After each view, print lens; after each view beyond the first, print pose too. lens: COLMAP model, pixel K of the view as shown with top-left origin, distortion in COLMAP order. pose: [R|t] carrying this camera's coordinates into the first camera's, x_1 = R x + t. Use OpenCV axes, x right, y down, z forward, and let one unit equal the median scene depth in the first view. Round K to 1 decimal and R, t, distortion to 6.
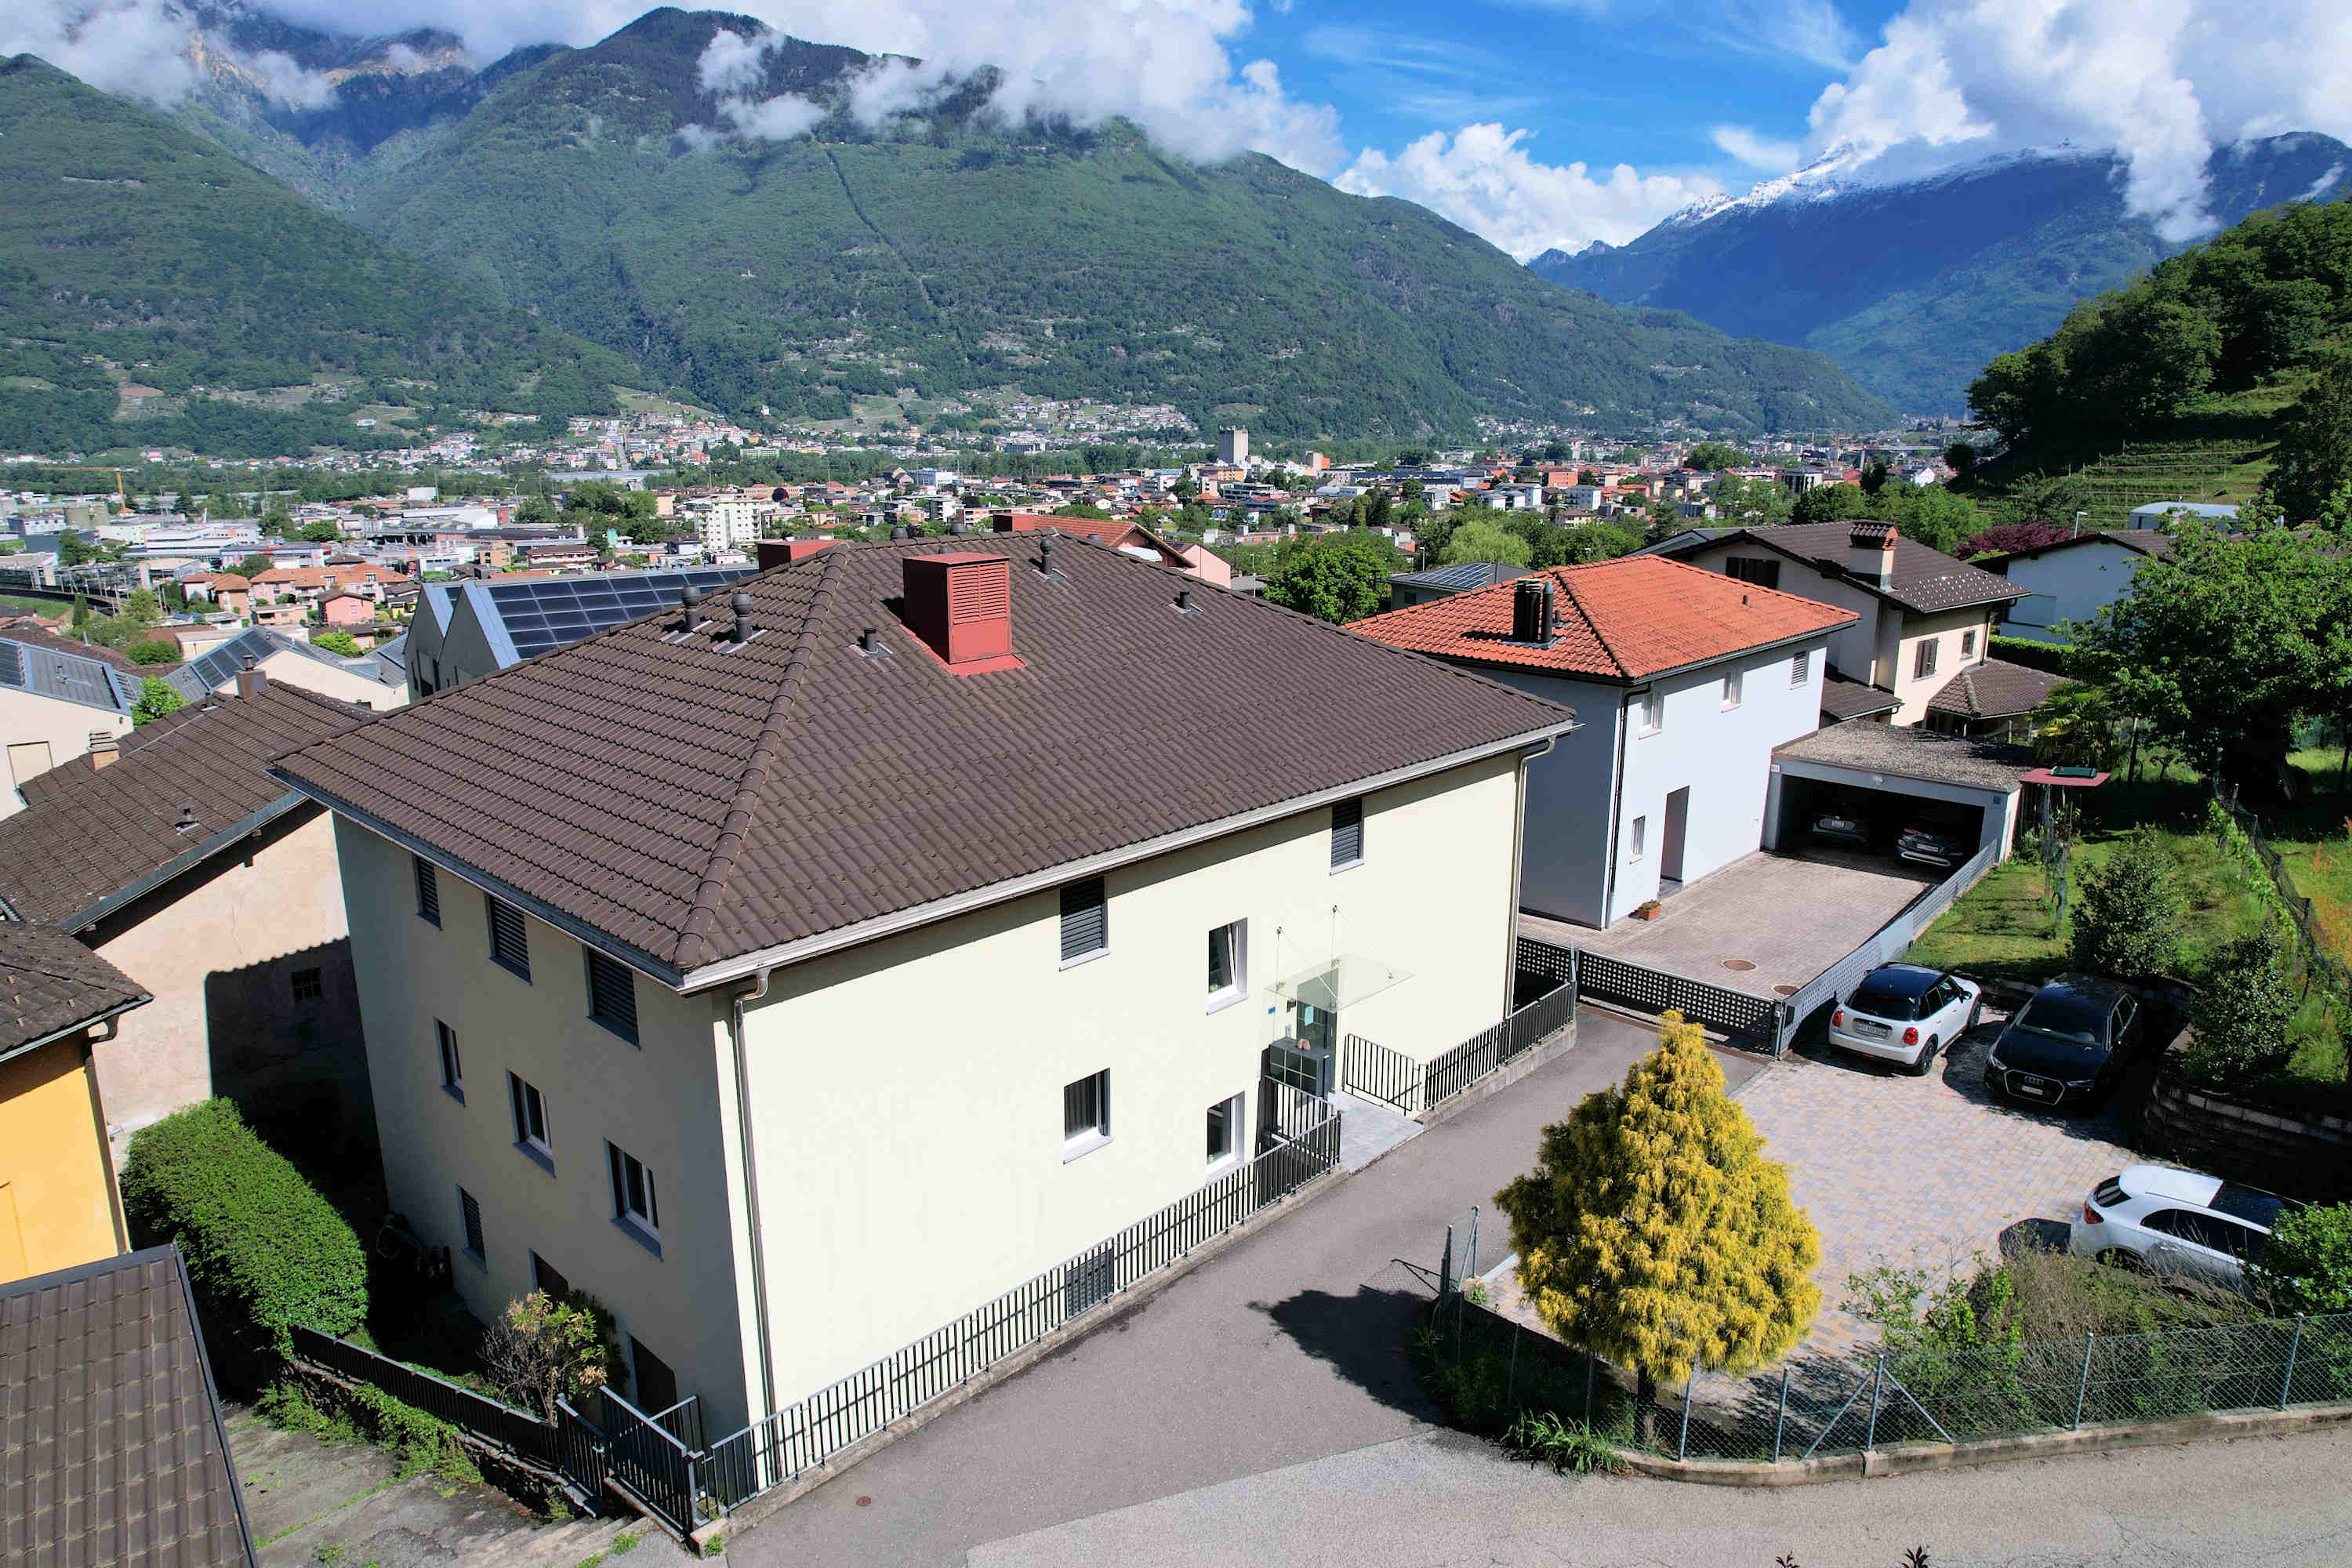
lens RADIAL K [[1507.5, 0, 1183.9], [0, 1507.5, 775.4], [0, 0, 1]] dist [-0.071725, 0.066665]
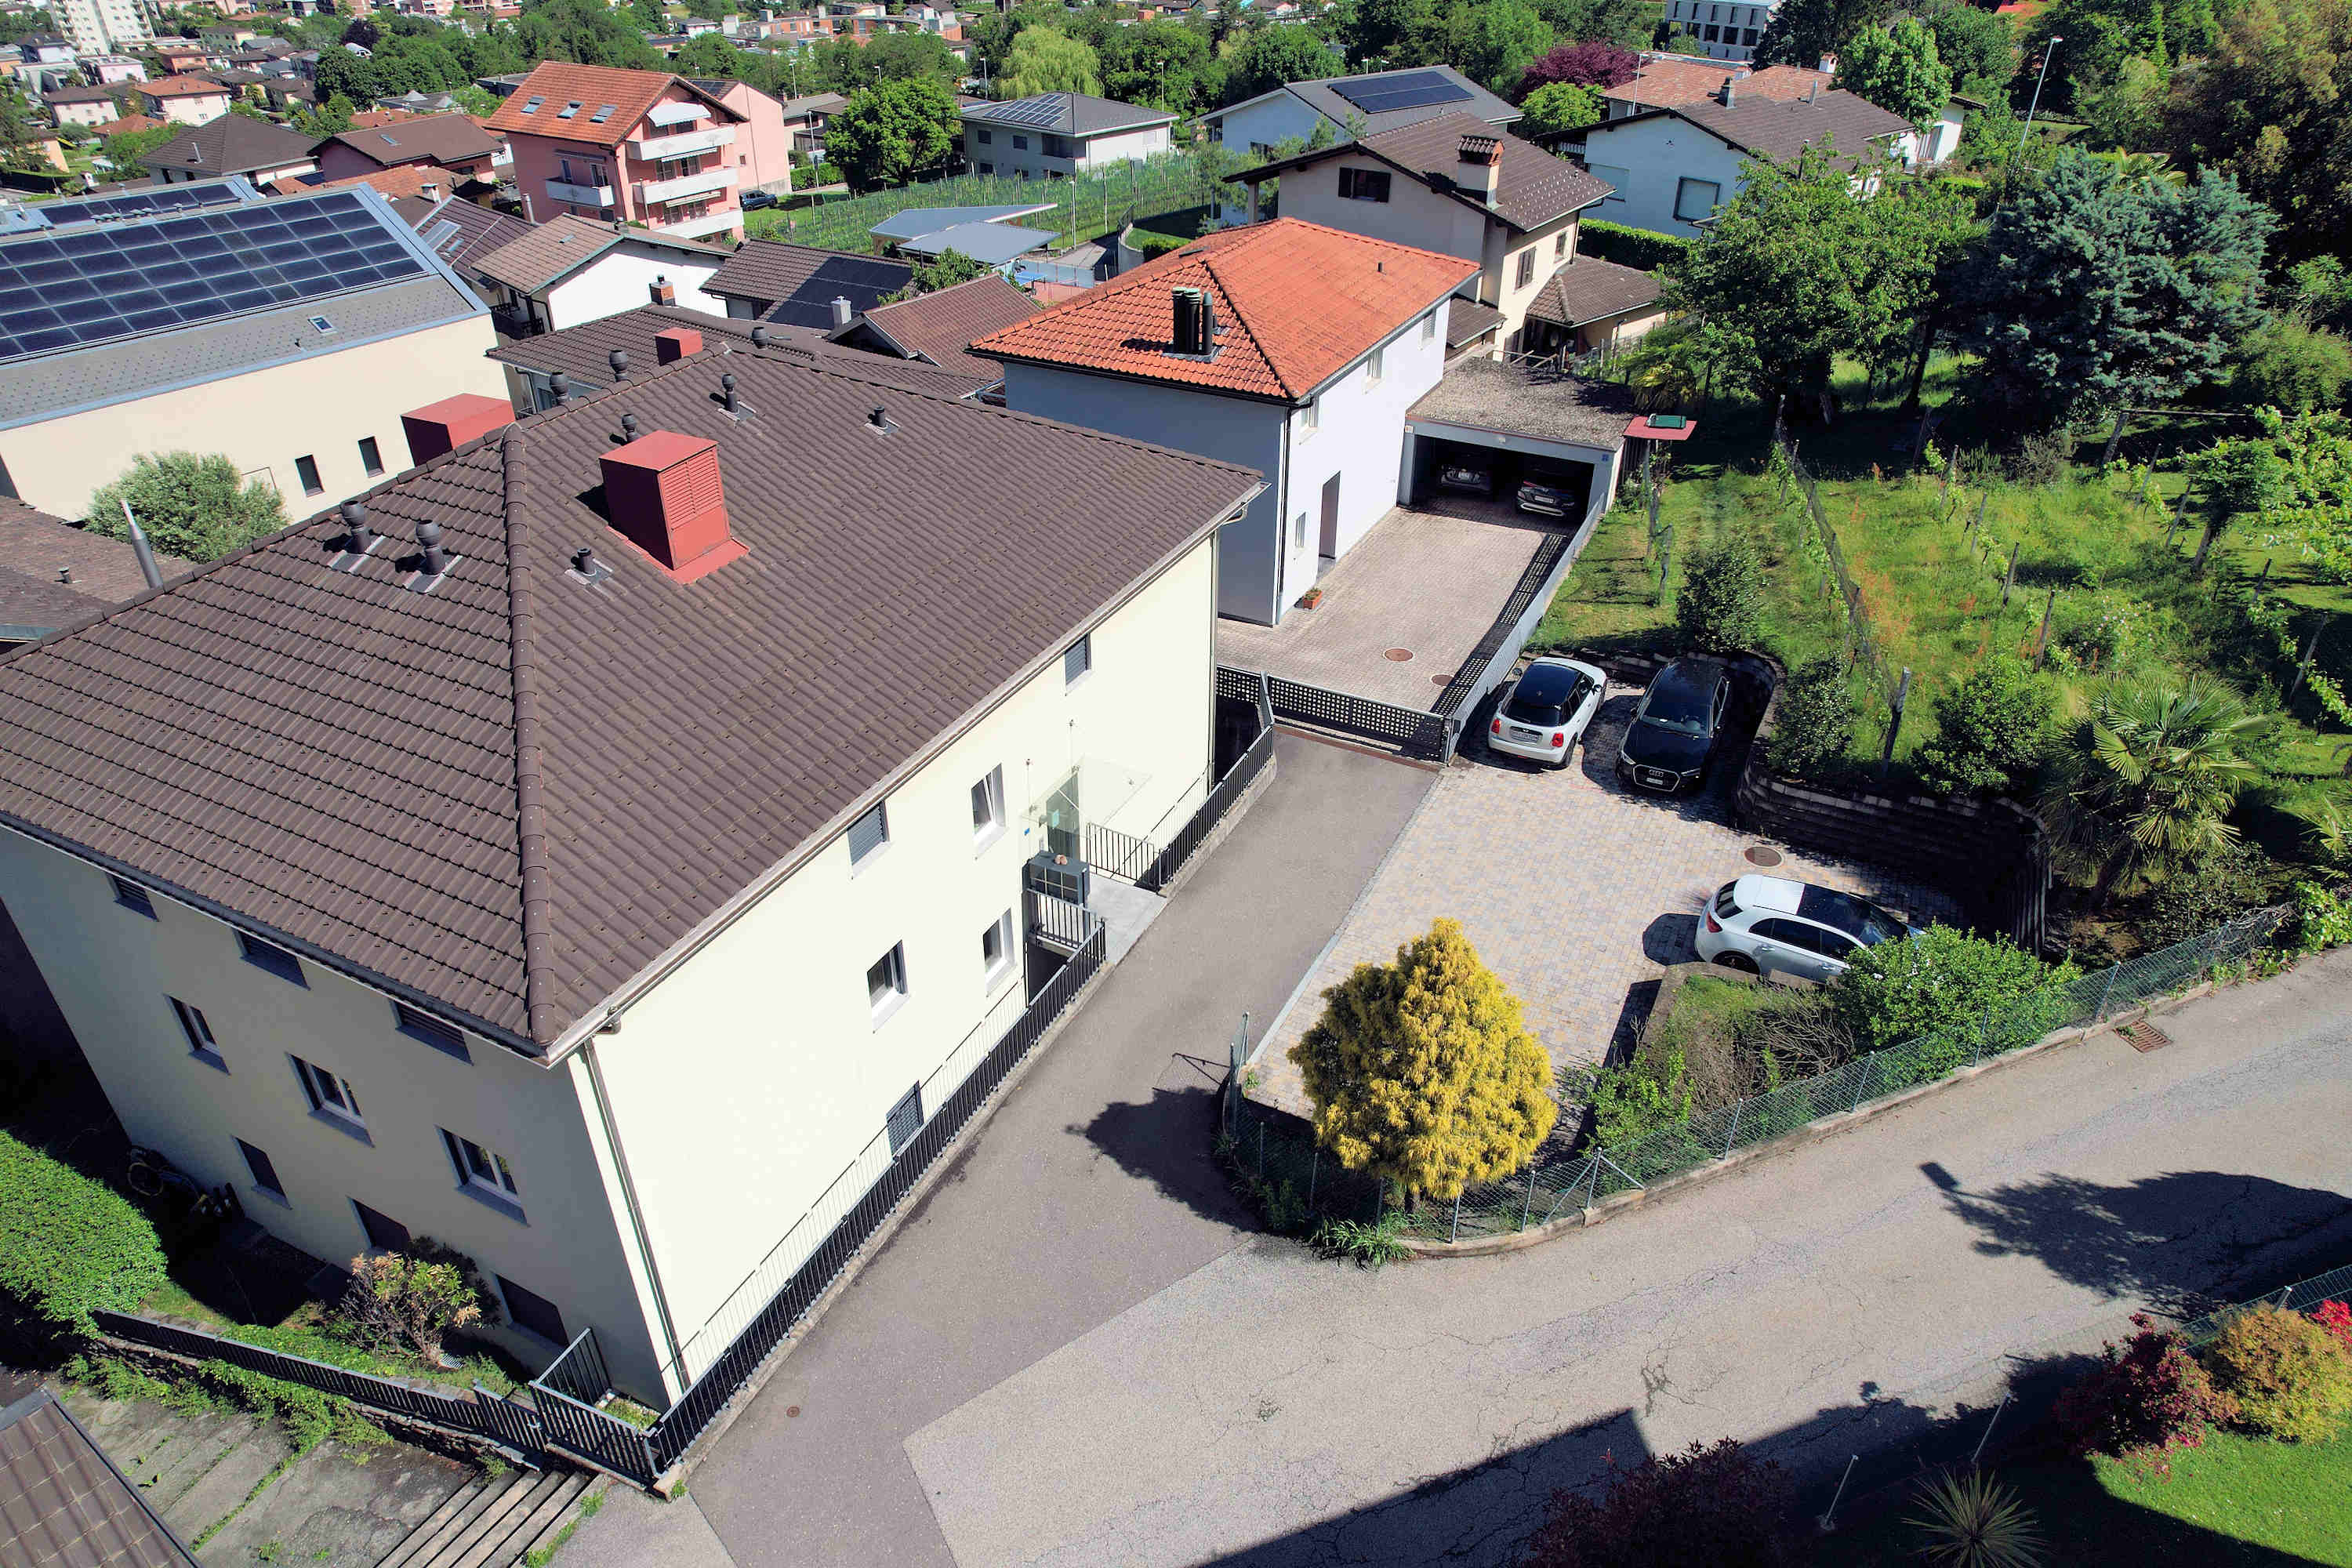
lens RADIAL K [[1507.5, 0, 1180.7], [0, 1507.5, 765.0], [0, 0, 1]] dist [-0.071725, 0.066665]
pose [[0.958747, -0.147272, 0.243137, -0.087755], [0.063403, 0.944570, 0.322128, -0.220538], [-0.277101, -0.293424, 0.914941, 0.005892]]
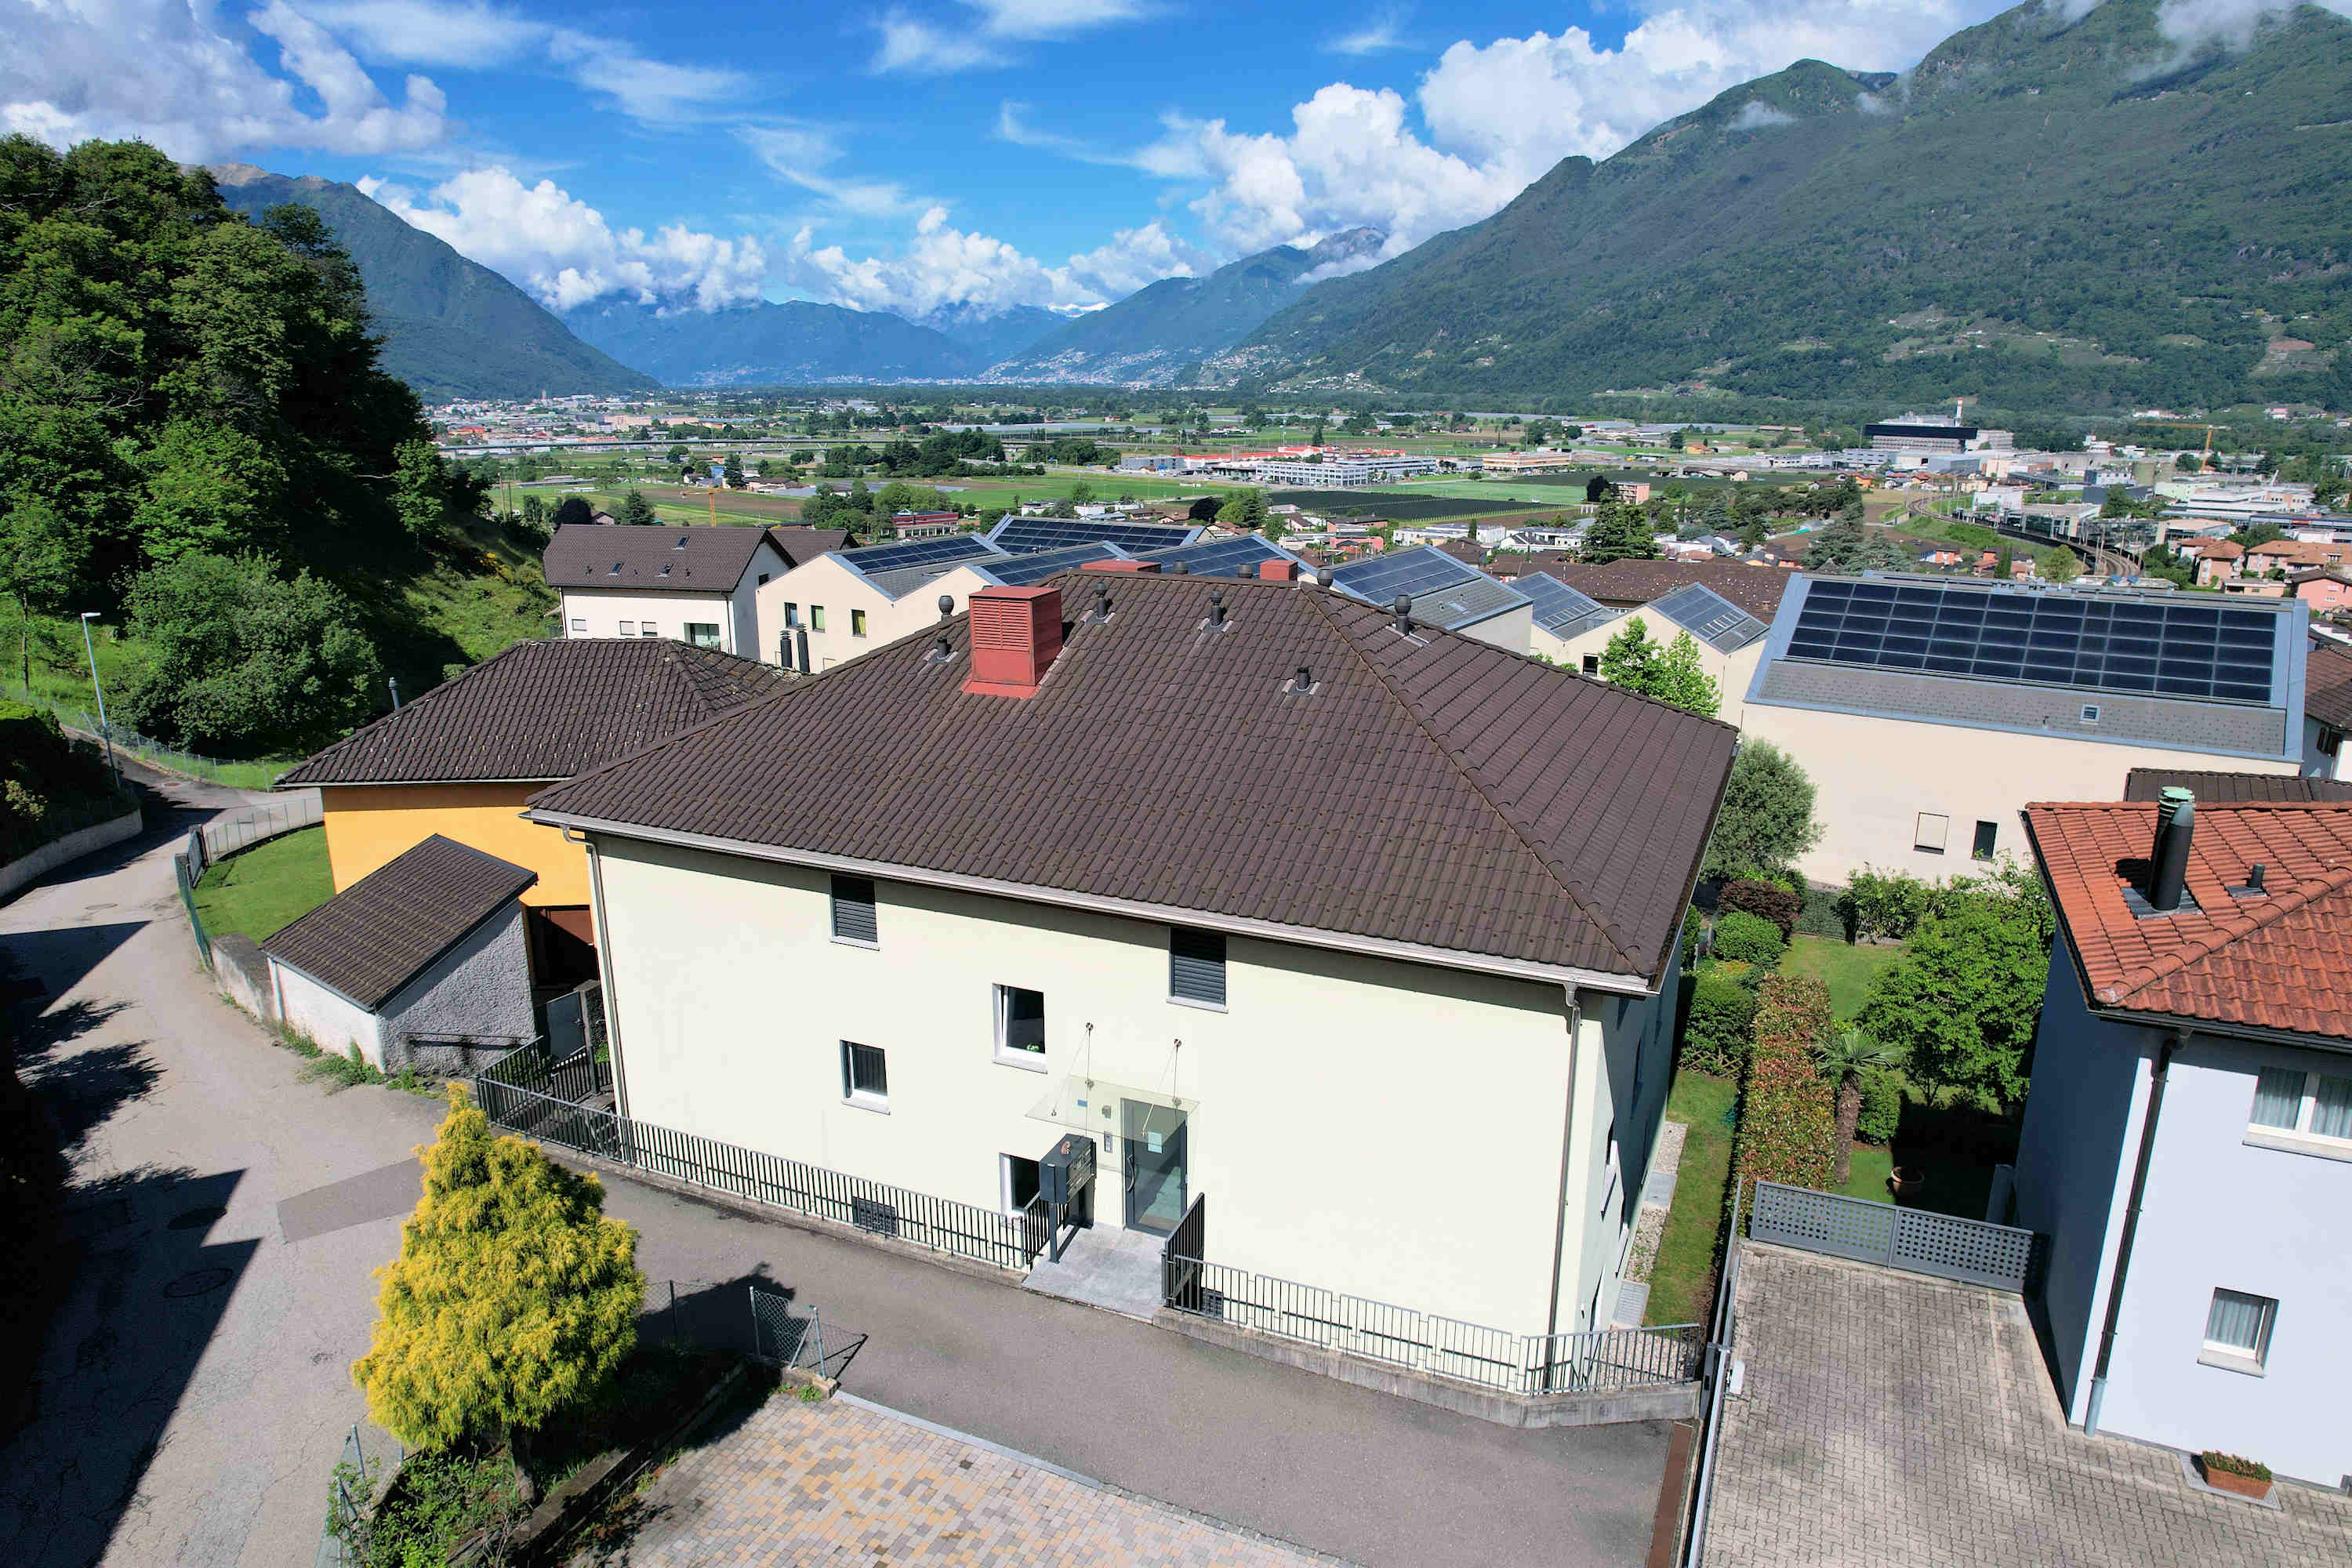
lens RADIAL K [[1507.5, 0, 1180.3], [0, 1507.5, 790.4], [0, 0, 1]] dist [-0.071725, 0.066665]
pose [[0.322577, 0.253072, -0.912085, 0.886785], [-0.217121, 0.957686, 0.188936, -0.225104], [0.921305, 0.137086, 0.363875, 0.670559]]
